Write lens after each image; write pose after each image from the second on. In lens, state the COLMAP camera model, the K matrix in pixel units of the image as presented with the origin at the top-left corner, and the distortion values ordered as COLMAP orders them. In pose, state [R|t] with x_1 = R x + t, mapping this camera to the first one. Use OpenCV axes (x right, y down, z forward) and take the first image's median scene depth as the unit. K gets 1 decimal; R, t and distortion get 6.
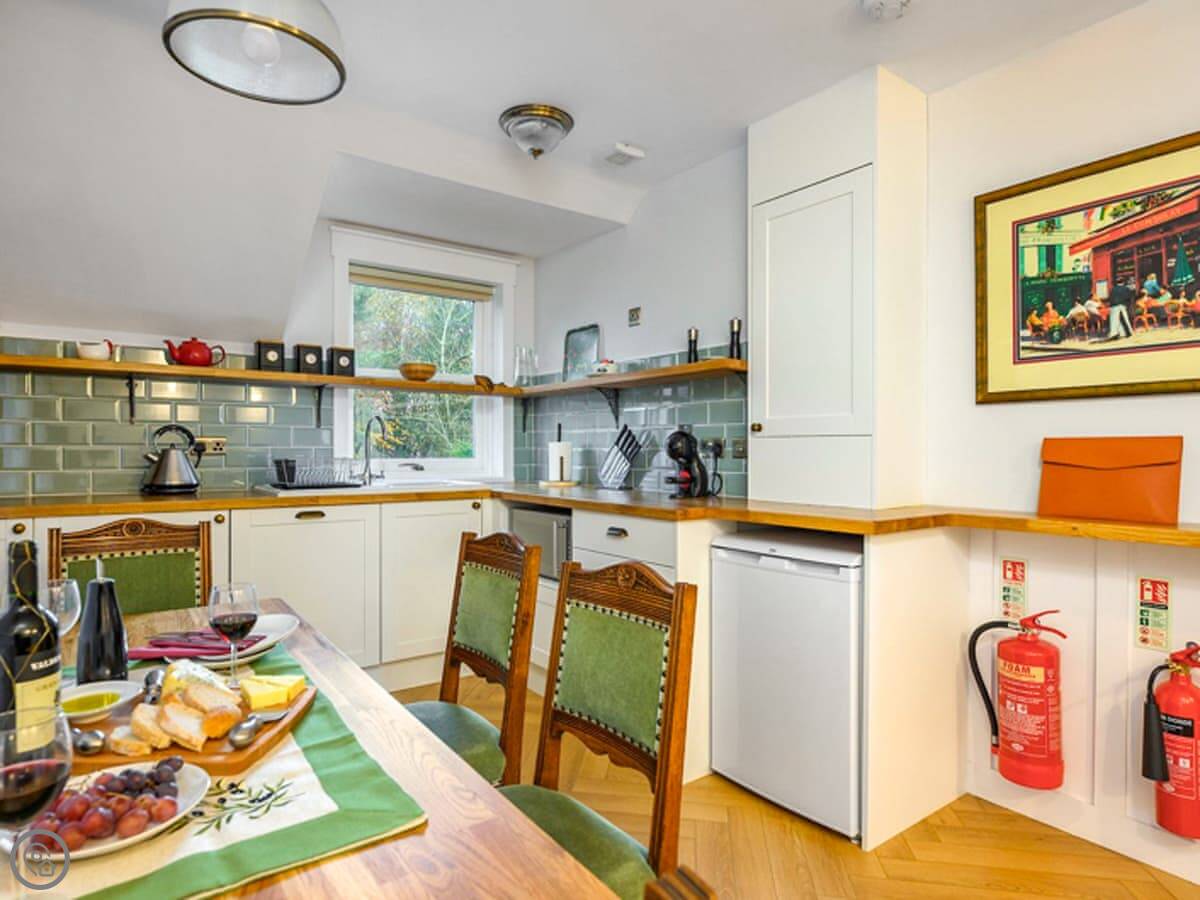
lens RADIAL K [[702.9, 0, 567.1], [0, 702.9, 448.4], [0, 0, 1]] dist [-0.002855, -0.000584]
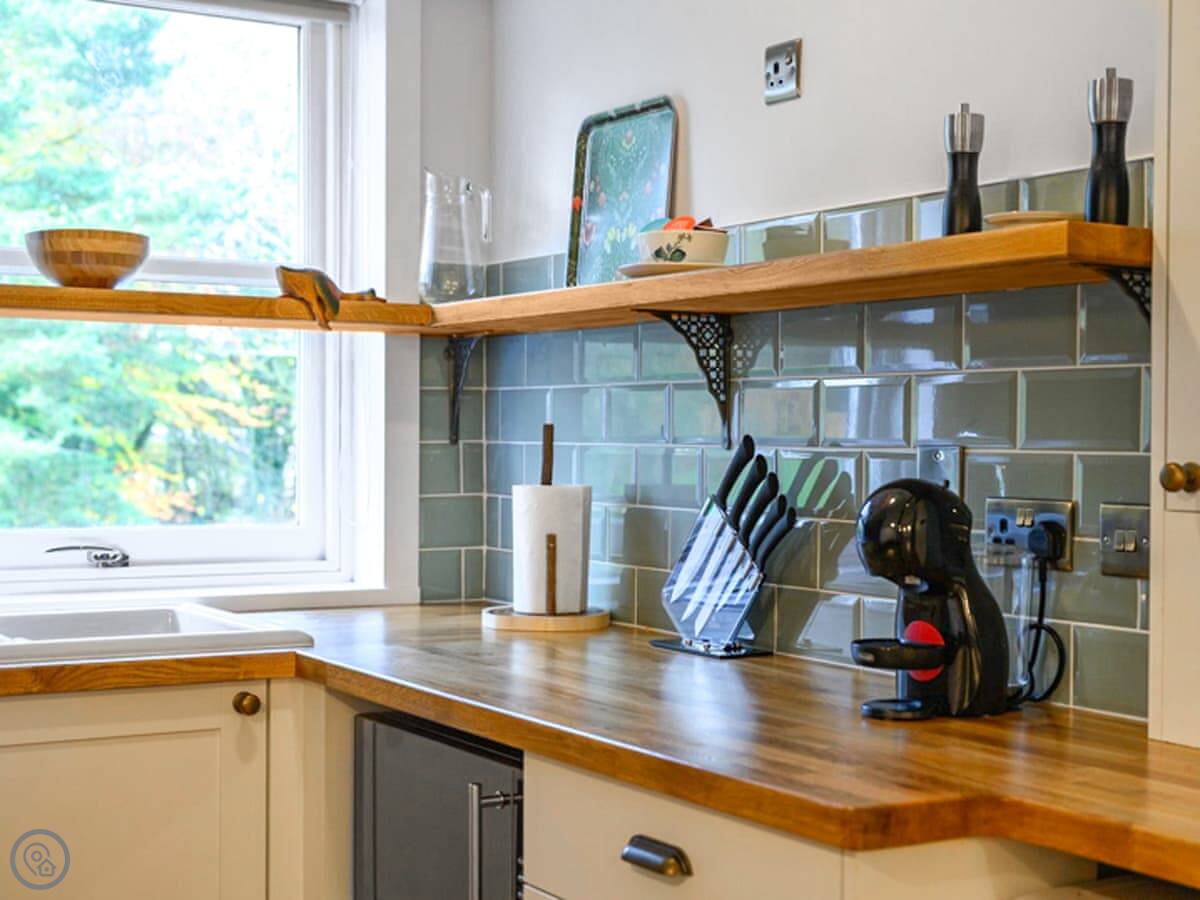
lens RADIAL K [[1863.0, 0, 600.0], [0, 1863.0, 450.0], [0, 0, 1]] dist [-0.022449, -0.061045]
pose [[0.997354, 0.005908, -0.072461, 0.078125], [-0.004894, 0.999888, 0.014163, -0.039366], [0.072536, -0.013770, 0.997271, 0.214626]]
